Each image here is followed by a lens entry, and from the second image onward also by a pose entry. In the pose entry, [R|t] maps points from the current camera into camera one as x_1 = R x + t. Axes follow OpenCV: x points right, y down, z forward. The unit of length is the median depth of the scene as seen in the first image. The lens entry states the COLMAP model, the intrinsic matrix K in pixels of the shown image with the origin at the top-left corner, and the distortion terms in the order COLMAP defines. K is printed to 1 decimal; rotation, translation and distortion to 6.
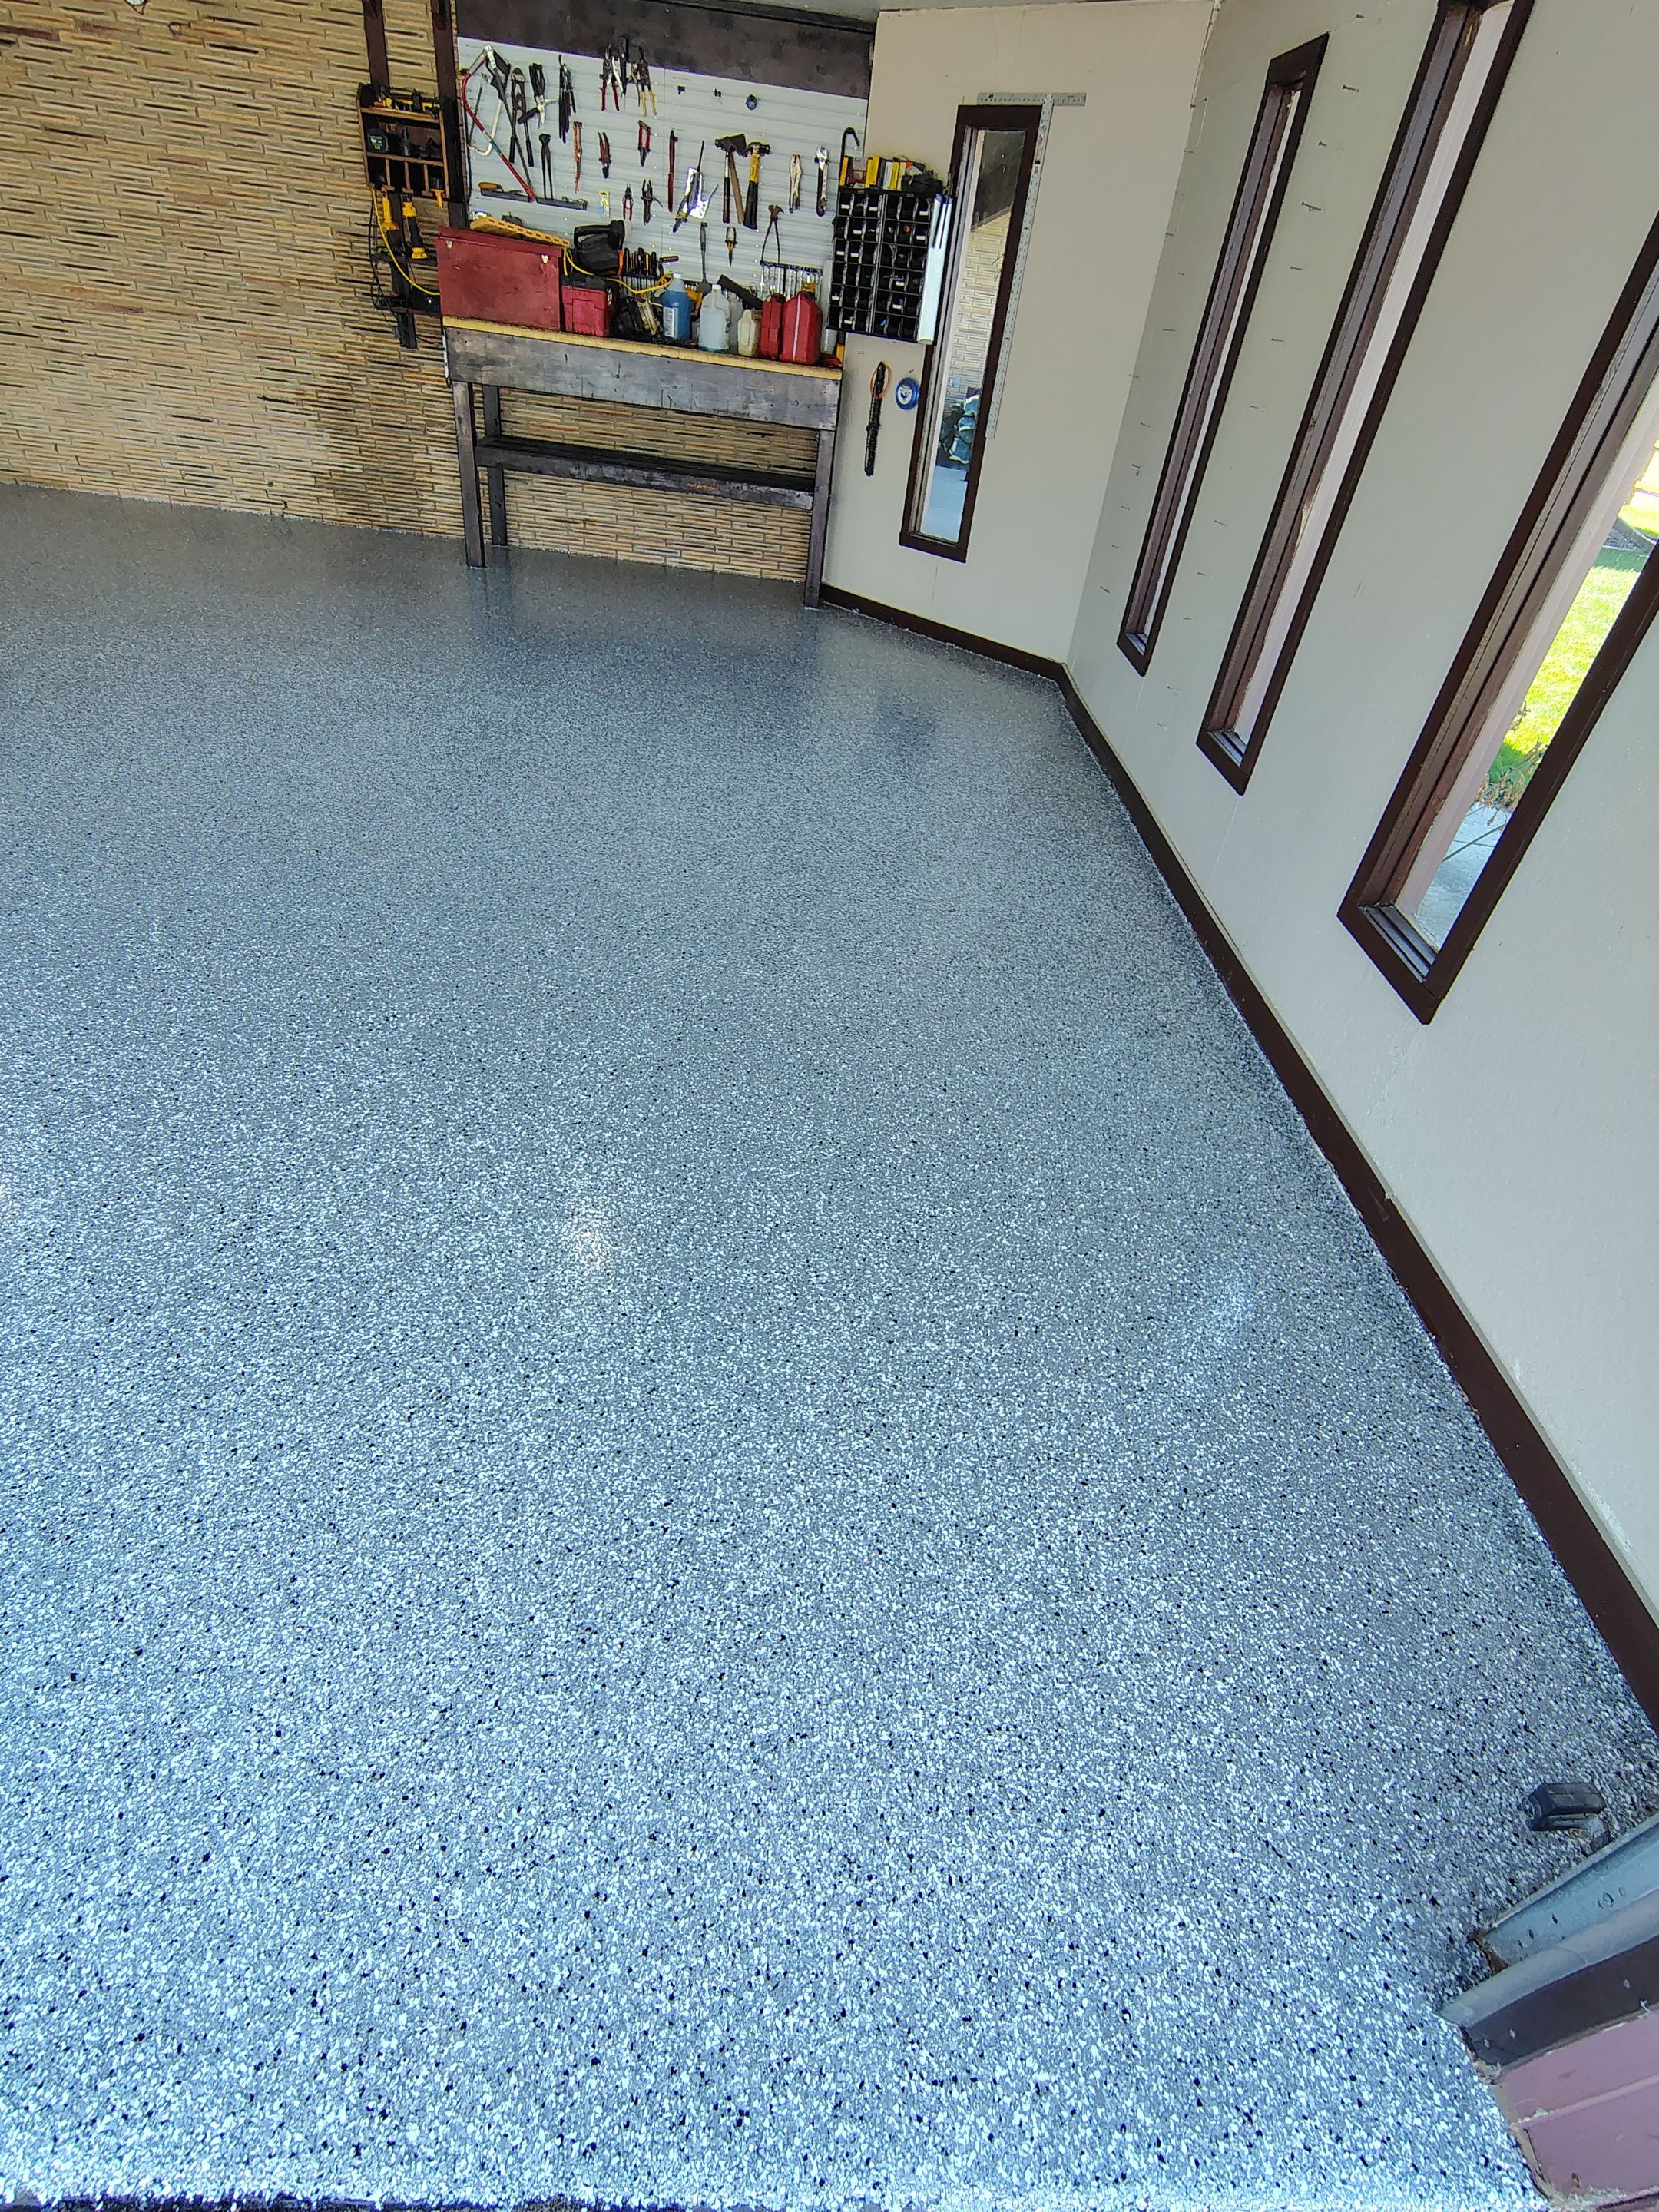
lens RADIAL K [[1044.1, 0, 809.0], [0, 1044.1, 1097.7], [0, 0, 1]] dist [-0.011521, 0.006667]
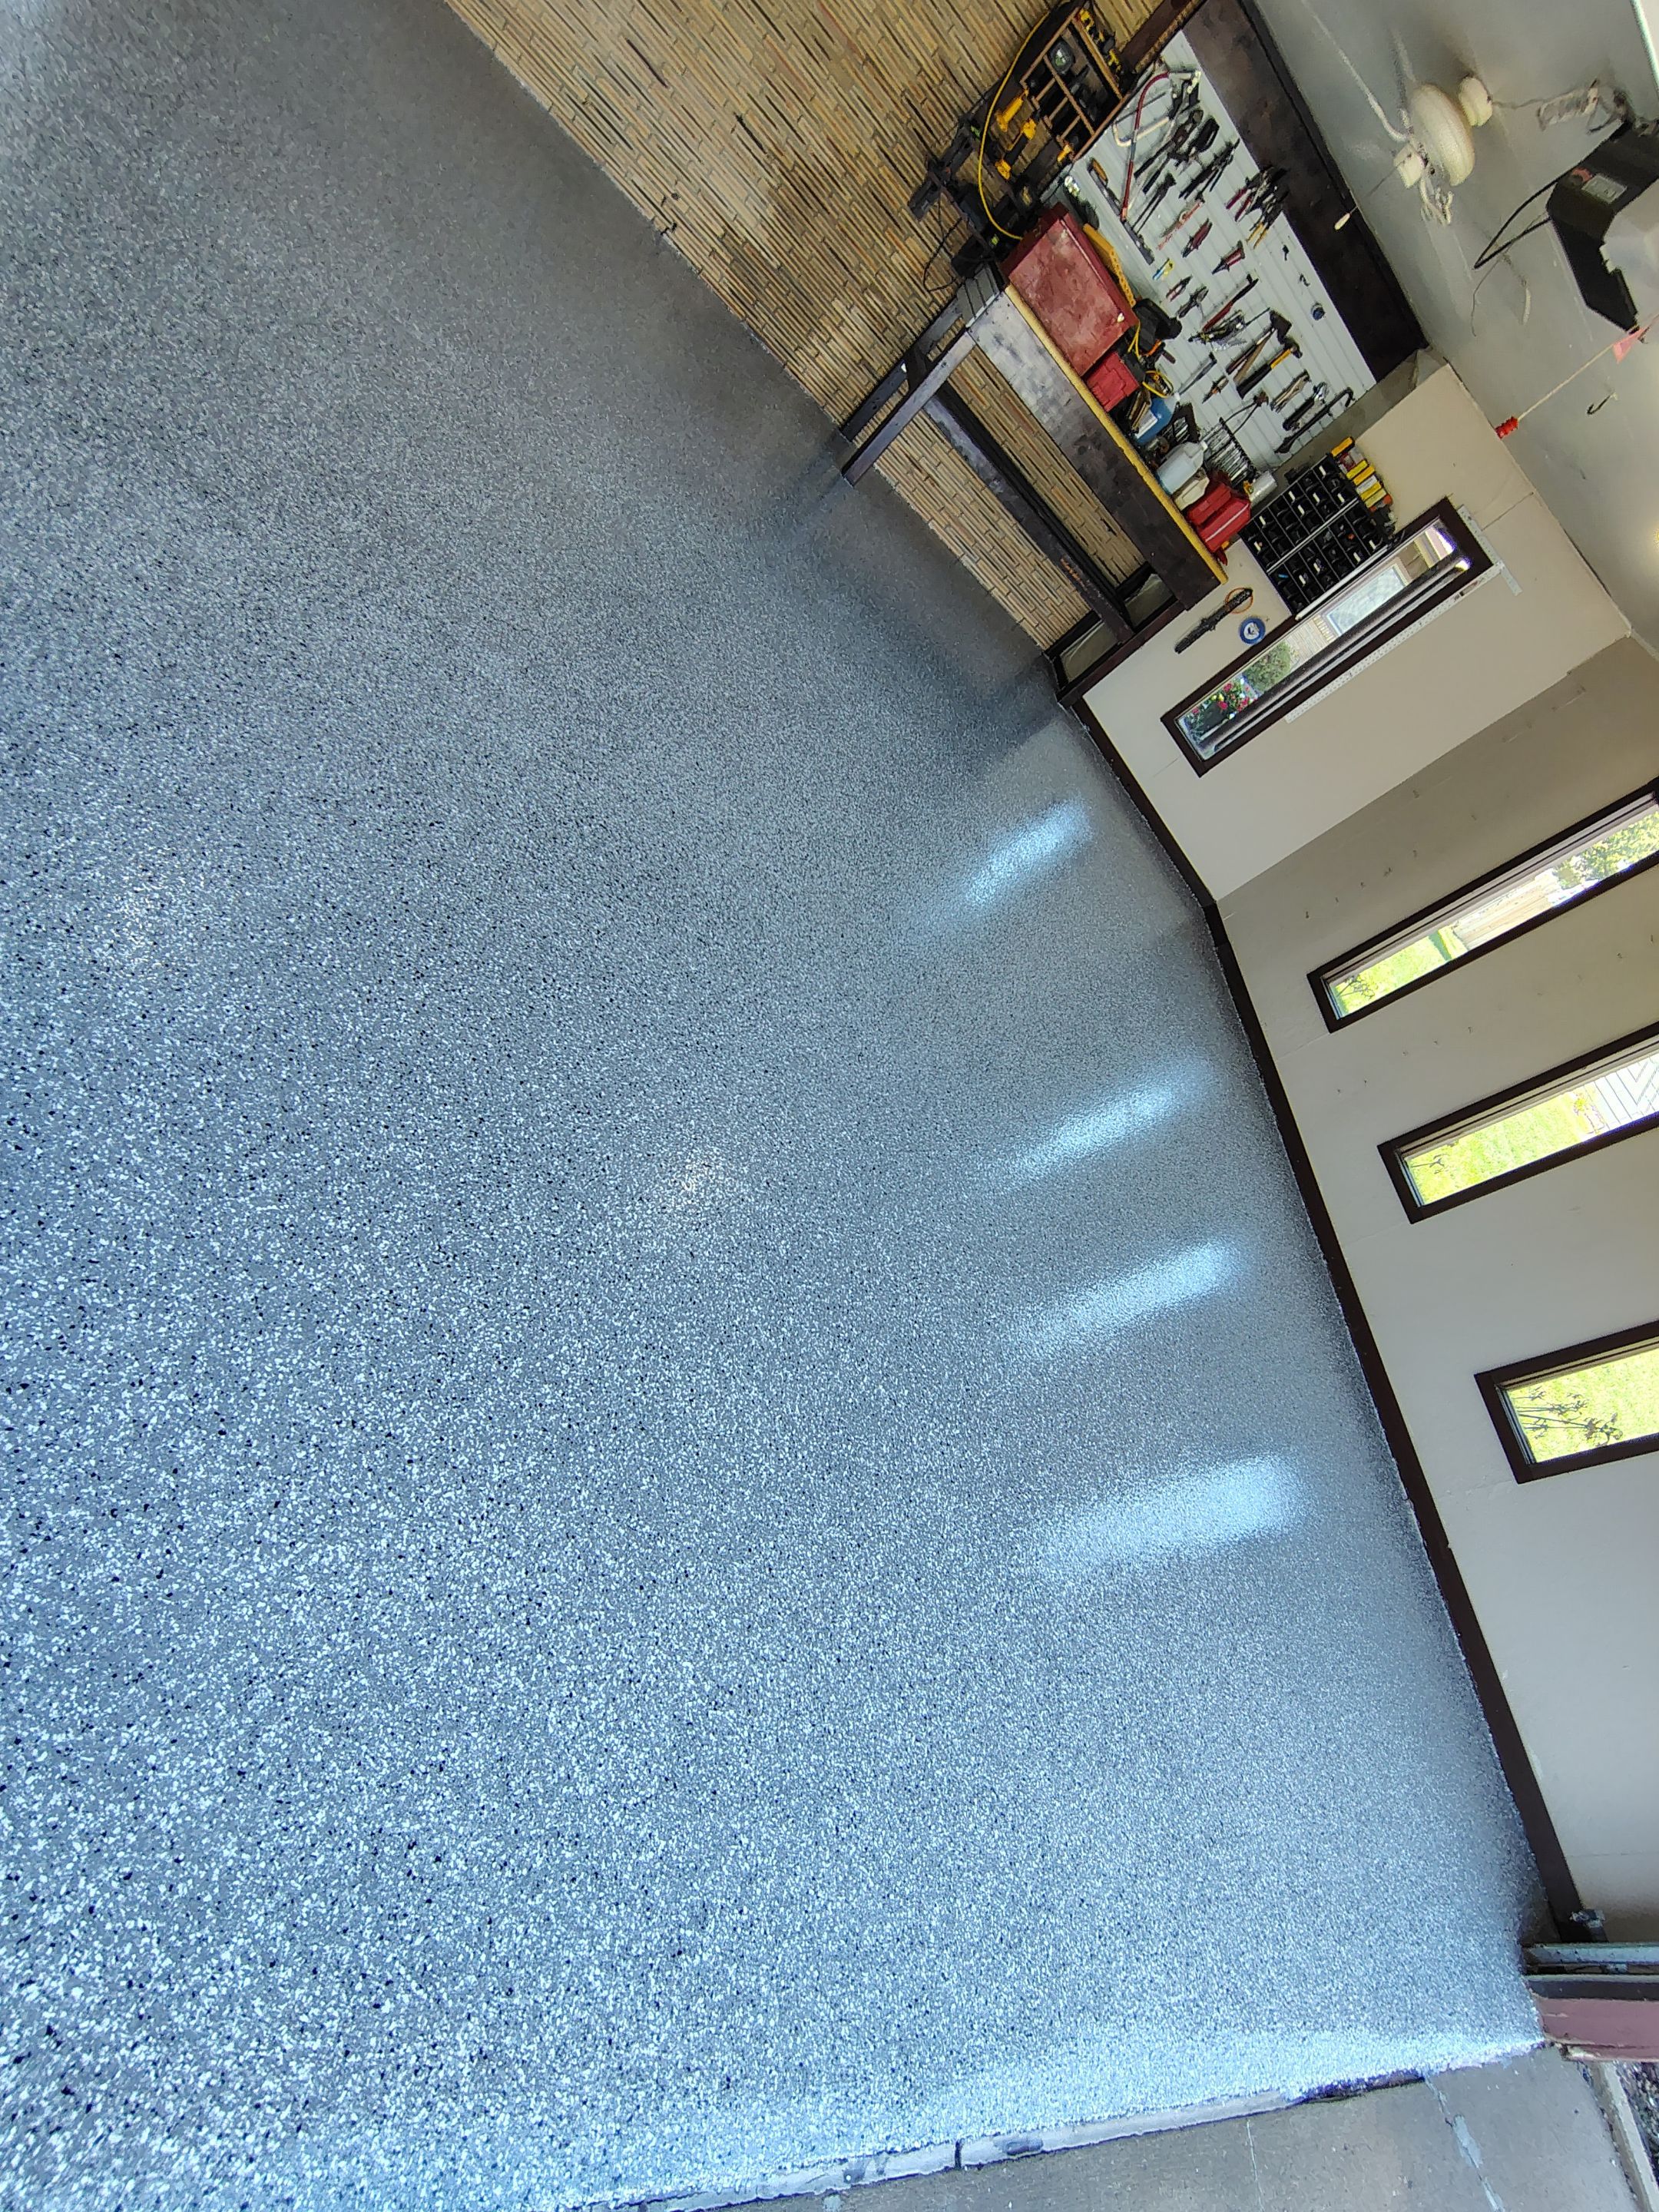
lens RADIAL K [[1021.7, 0, 817.1], [0, 1021.7, 1100.7], [0, 0, 1]] dist [-0.007283, 0.002357]
pose [[0.802890, 0.371253, 0.466411, -0.639076], [-0.471057, 0.874612, 0.114715, -0.119375], [-0.365340, -0.311810, 0.877098, 0.013459]]
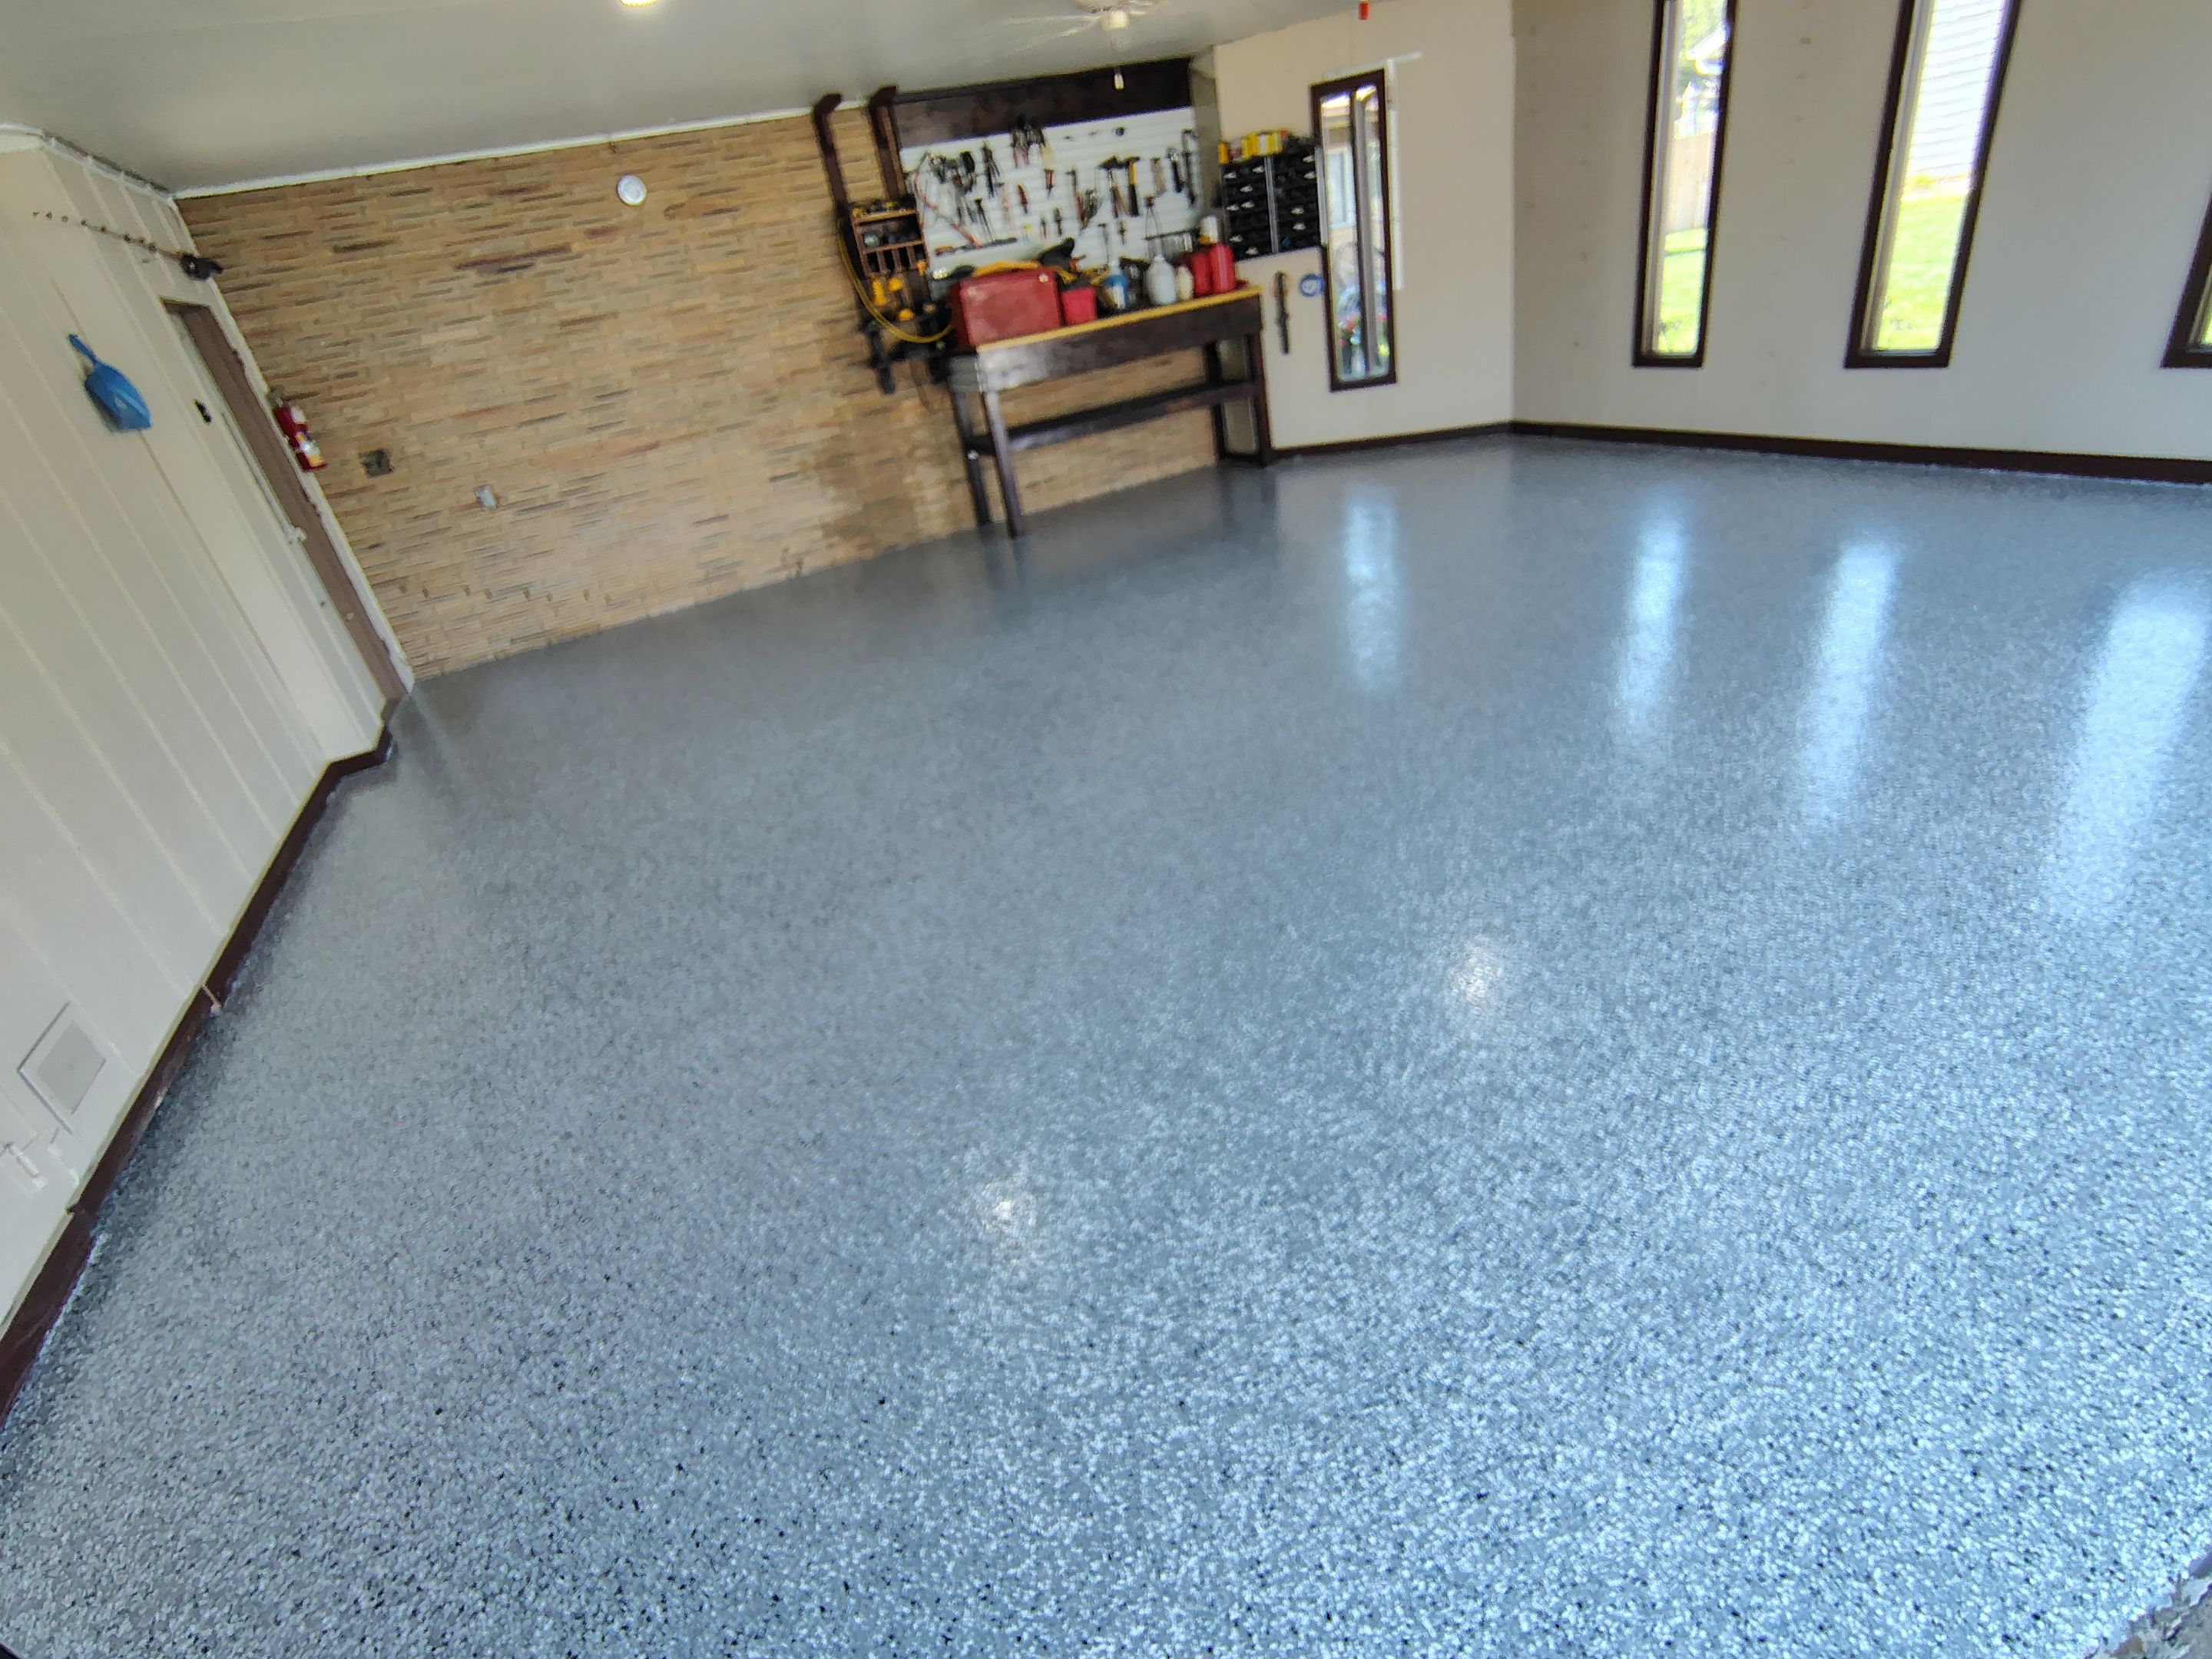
lens RADIAL K [[1044.1, 0, 1109.9], [0, 1044.1, 836.3], [0, 0, 1]] dist [-0.011521, 0.006667]
pose [[0.856086, -0.442600, 0.266876, -0.772926], [0.480620, 0.871640, -0.096166, -0.077559], [-0.190057, 0.210592, 0.958921, -0.047713]]
